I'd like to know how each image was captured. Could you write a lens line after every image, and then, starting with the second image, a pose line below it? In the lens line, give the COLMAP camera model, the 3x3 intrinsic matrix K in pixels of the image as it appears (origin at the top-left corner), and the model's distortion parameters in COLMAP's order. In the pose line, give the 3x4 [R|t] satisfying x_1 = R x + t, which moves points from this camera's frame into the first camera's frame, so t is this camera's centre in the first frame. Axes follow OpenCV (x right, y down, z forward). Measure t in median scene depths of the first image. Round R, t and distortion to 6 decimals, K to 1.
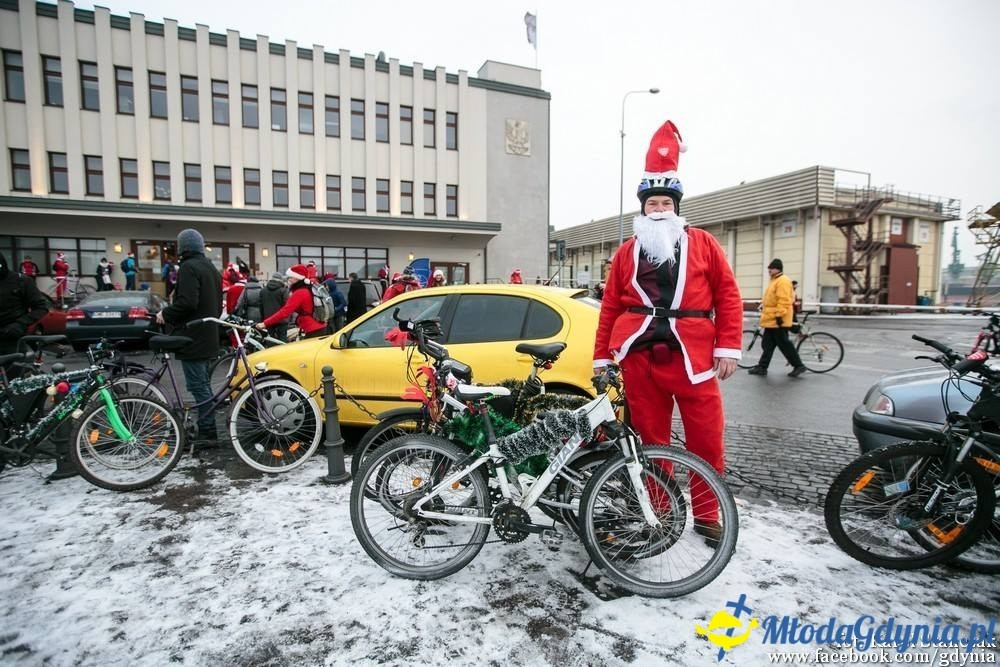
lens RADIAL K [[587.4, 0, 513.3], [0, 587.4, 331.1], [0, 0, 1]] dist [0.002702, -0.000409]
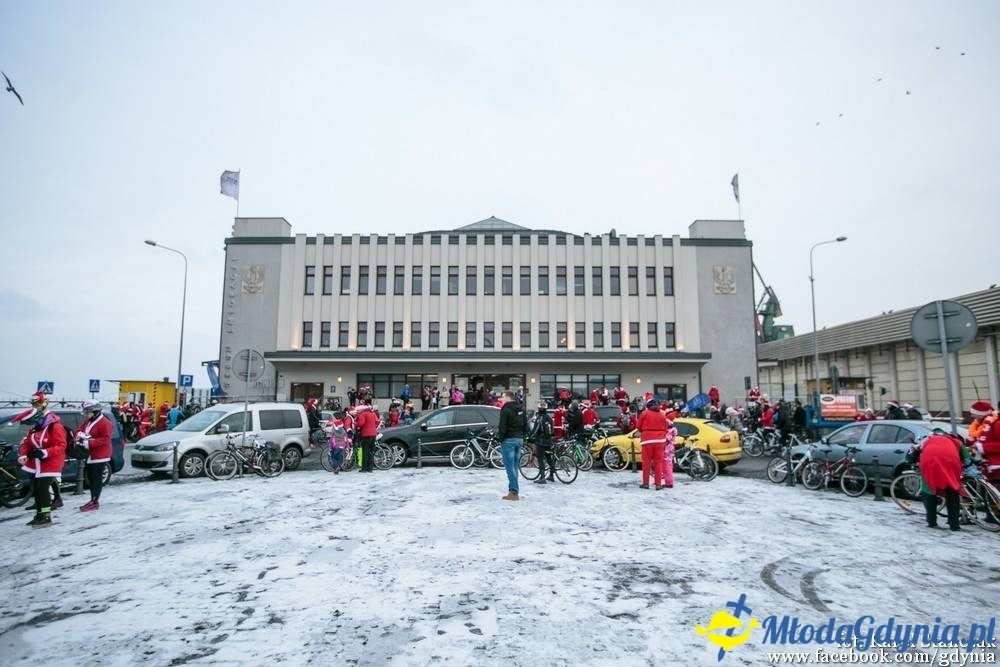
lens RADIAL K [[587.4, 0, 513.3], [0, 587.4, 331.1], [0, 0, 1]] dist [0.002702, -0.000409]
pose [[0.931715, -0.049198, -0.359842, 0.035844], [-0.019002, 0.982822, -0.183573, 0.006813], [0.362692, 0.177876, 0.914776, -0.276915]]
